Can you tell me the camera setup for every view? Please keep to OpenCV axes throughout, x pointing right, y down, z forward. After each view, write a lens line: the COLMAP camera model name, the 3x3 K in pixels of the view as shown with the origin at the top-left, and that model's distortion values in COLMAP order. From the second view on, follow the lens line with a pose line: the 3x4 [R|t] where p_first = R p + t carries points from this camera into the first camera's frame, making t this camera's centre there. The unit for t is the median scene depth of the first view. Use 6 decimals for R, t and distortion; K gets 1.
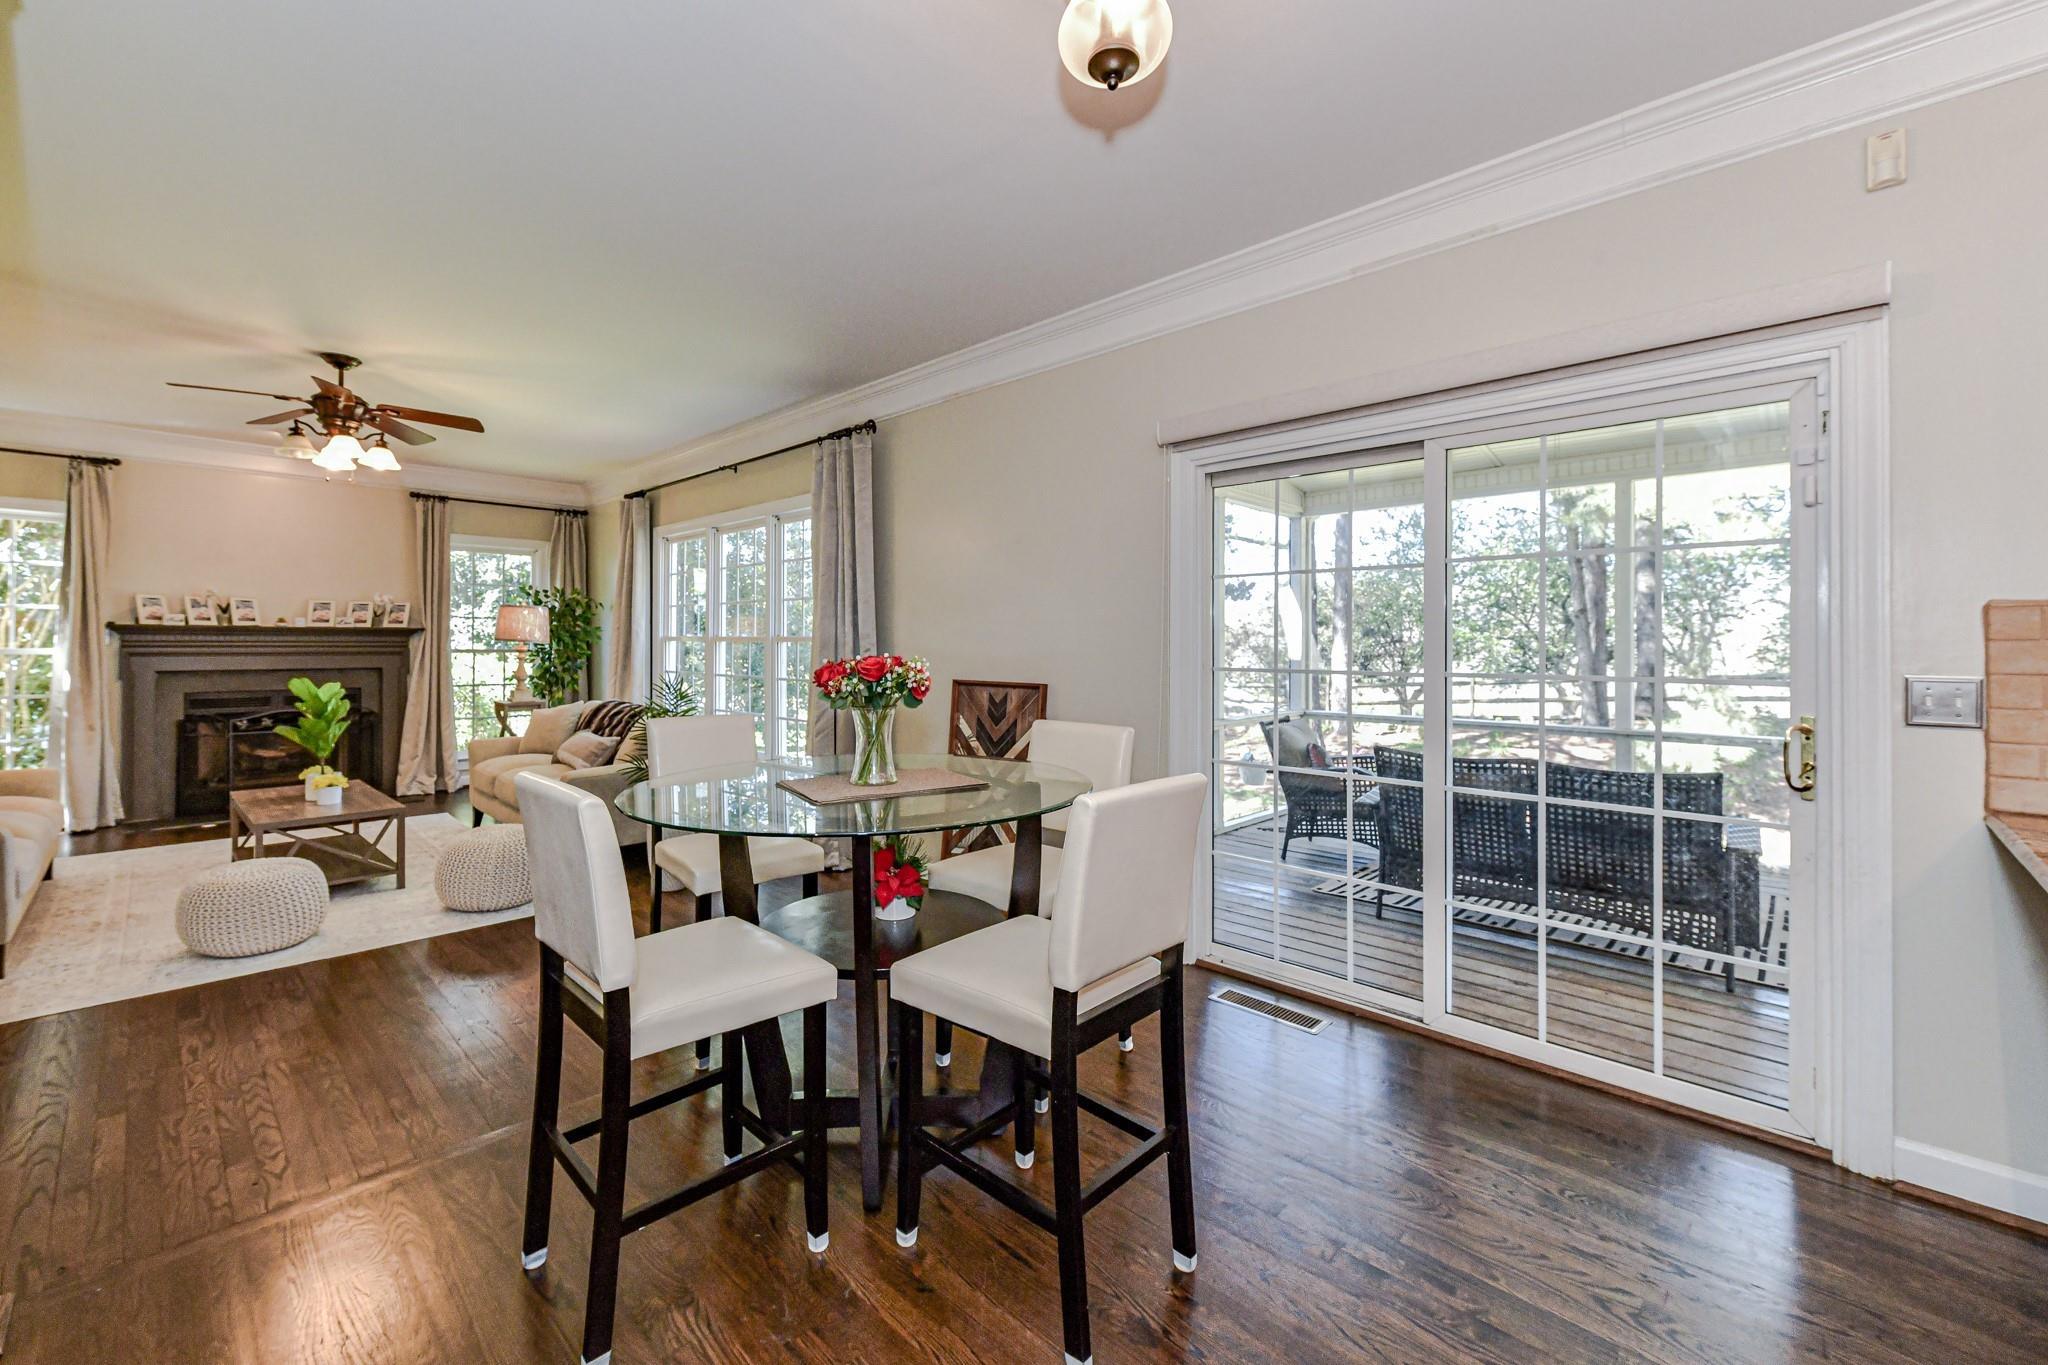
lens RADIAL K [[805.3, 0, 950.6], [0, 805.3, 632.4], [0, 0, 1]] dist [0.001415, -0.000730]
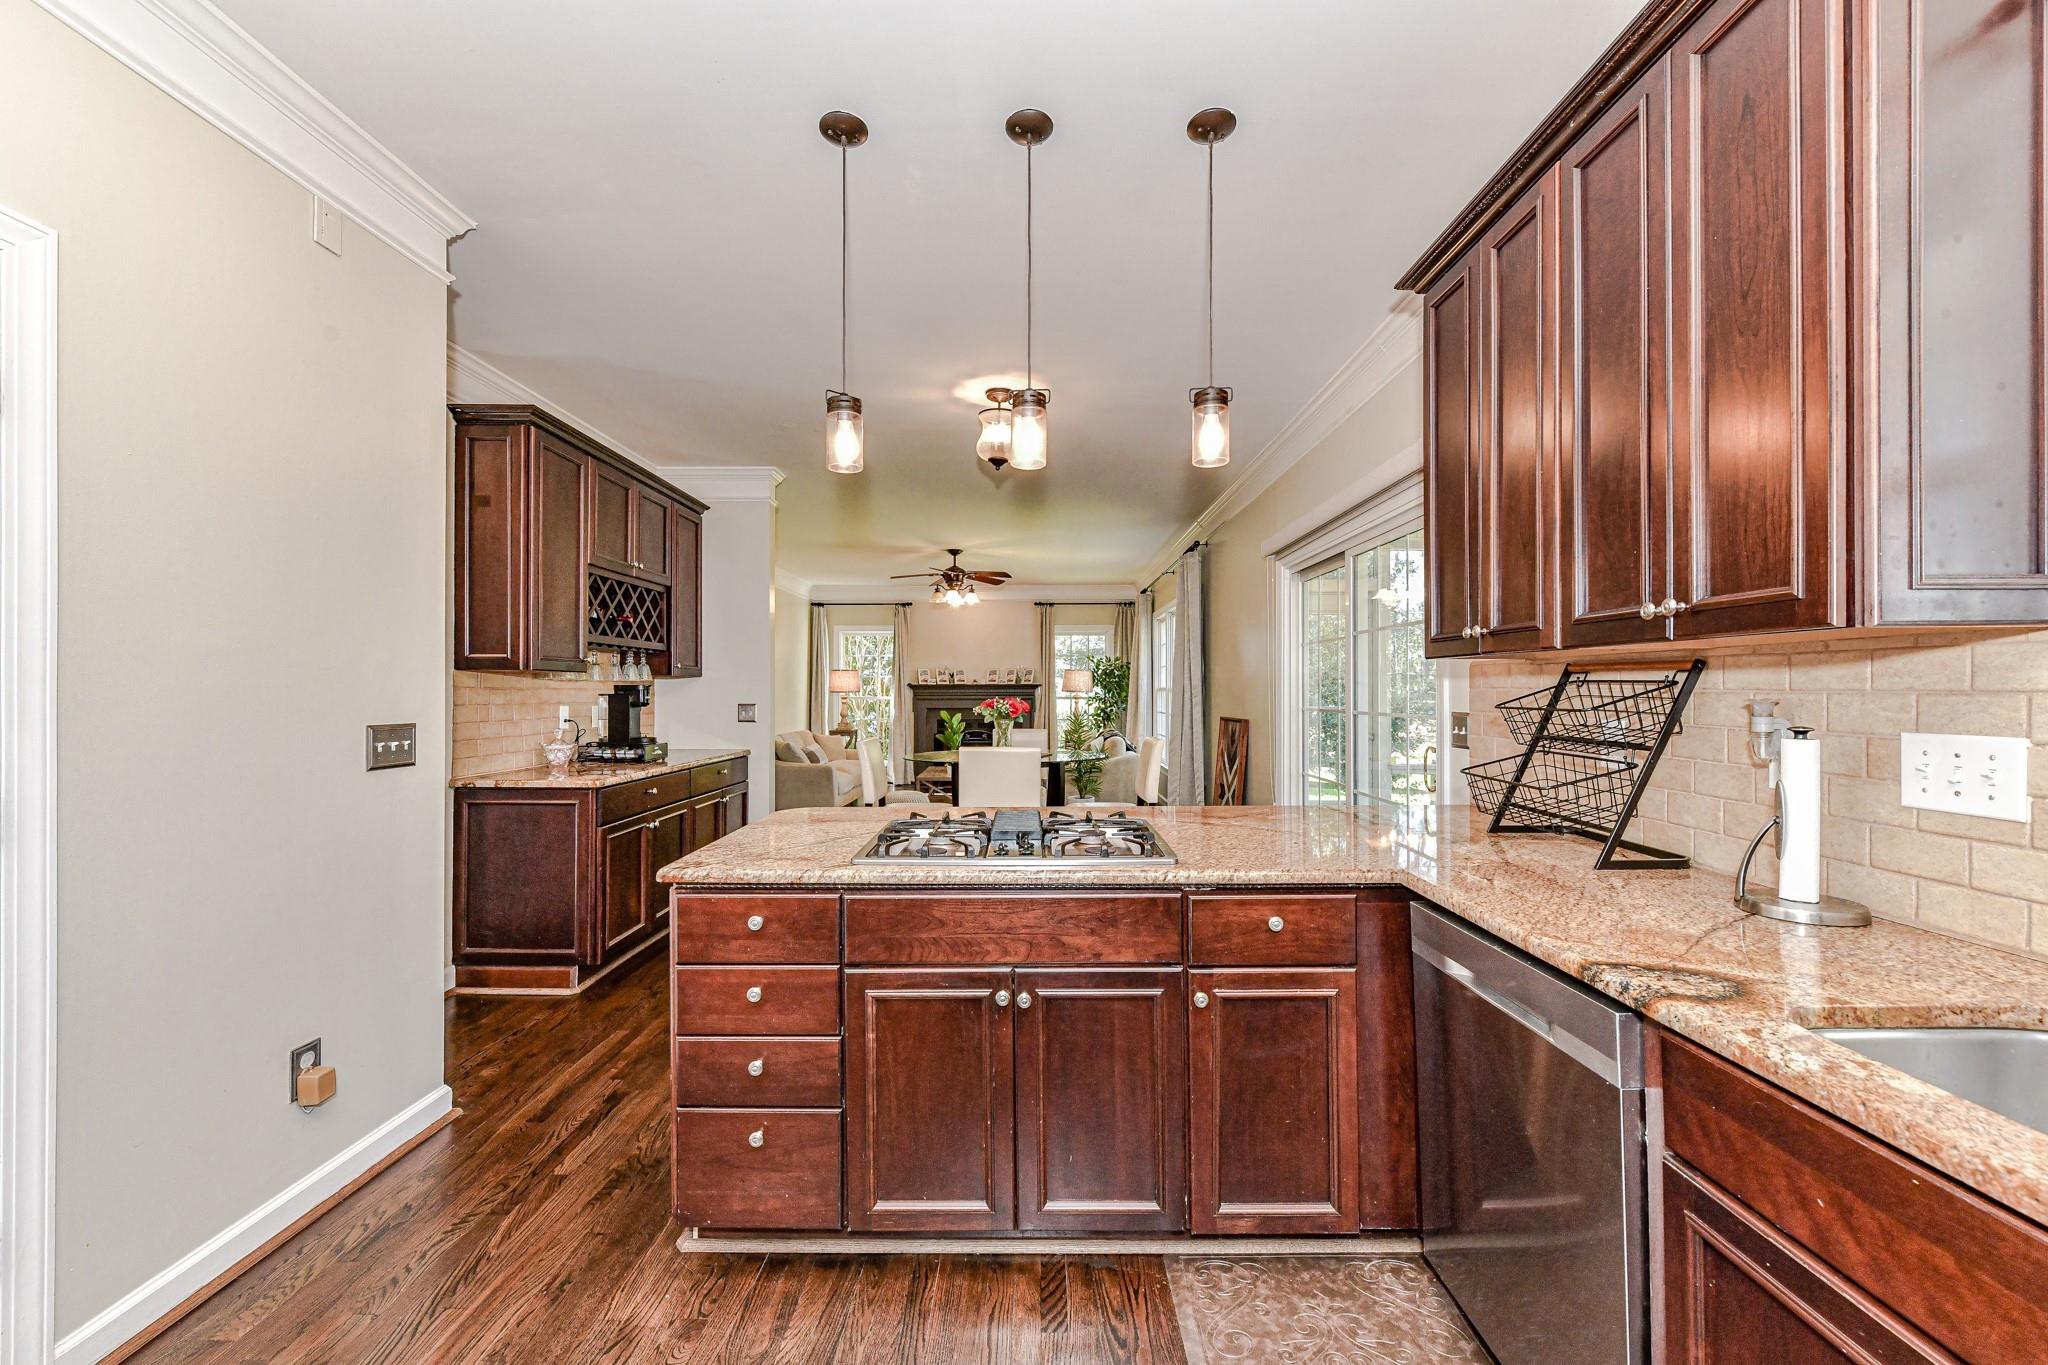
lens RADIAL K [[805.3, 0, 1022.5], [0, 805.3, 692.7], [0, 0, 1]] dist [0.001415, -0.000730]
pose [[0.708467, -0.010614, -0.705664, 0.536062], [0.015990, 0.999872, 0.001014, 0.011650], [0.705563, -0.012002, 0.708546, -0.215067]]
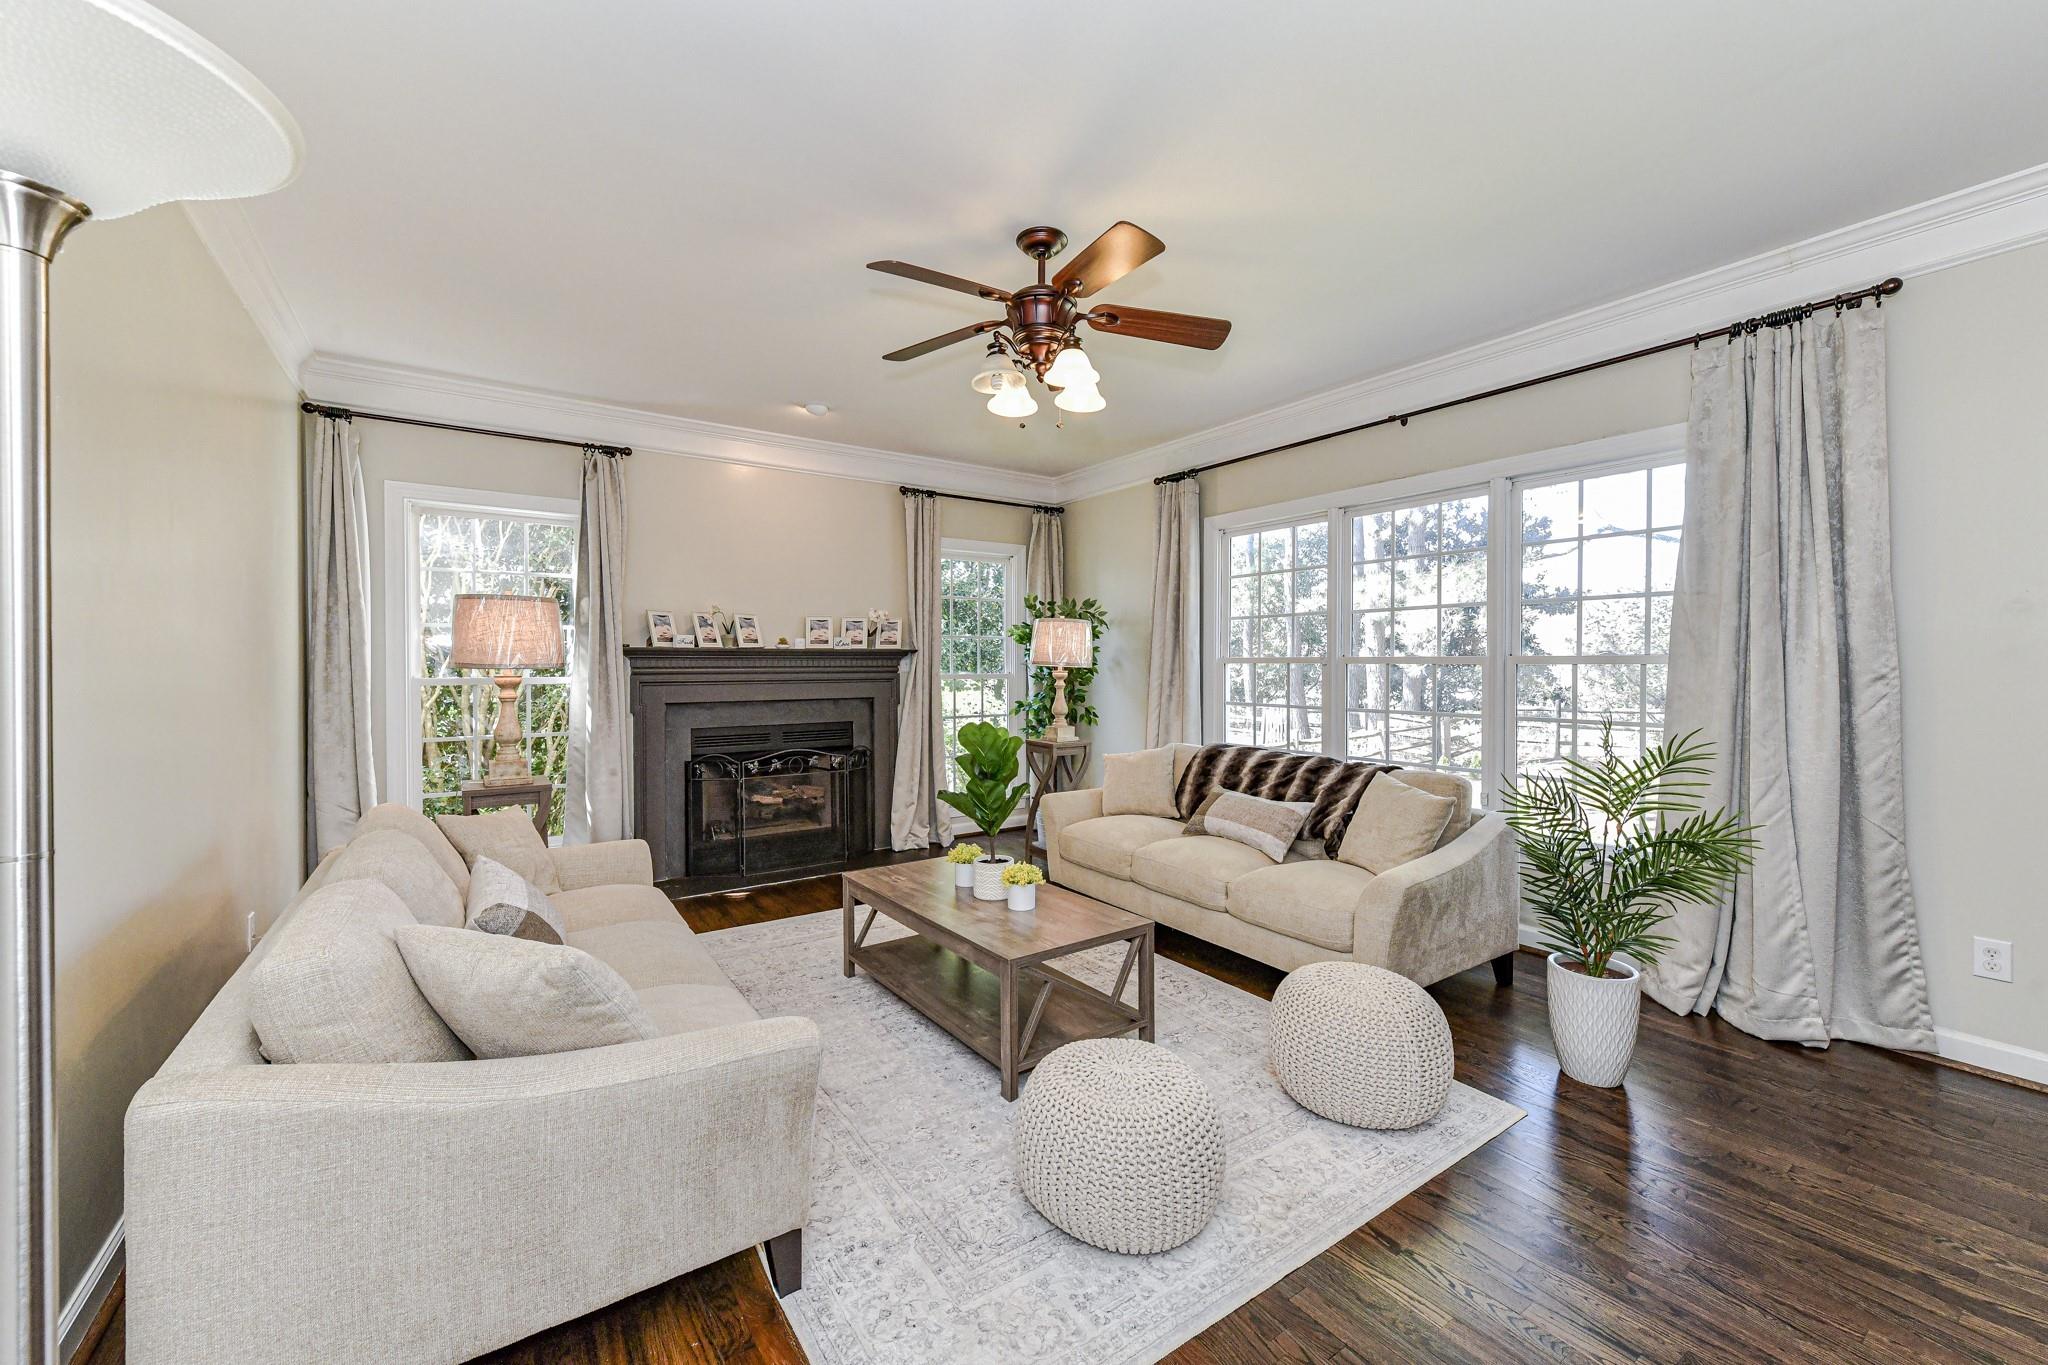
lens RADIAL K [[805.3, 0, 1039.6], [0, 805.3, 671.8], [0, 0, 1]] dist [0.001415, -0.000730]
pose [[0.986939, -0.007301, -0.160931, -0.441005], [0.010243, 0.999795, 0.017459, 0.004766], [0.160770, -0.018880, 0.986811, 0.223241]]
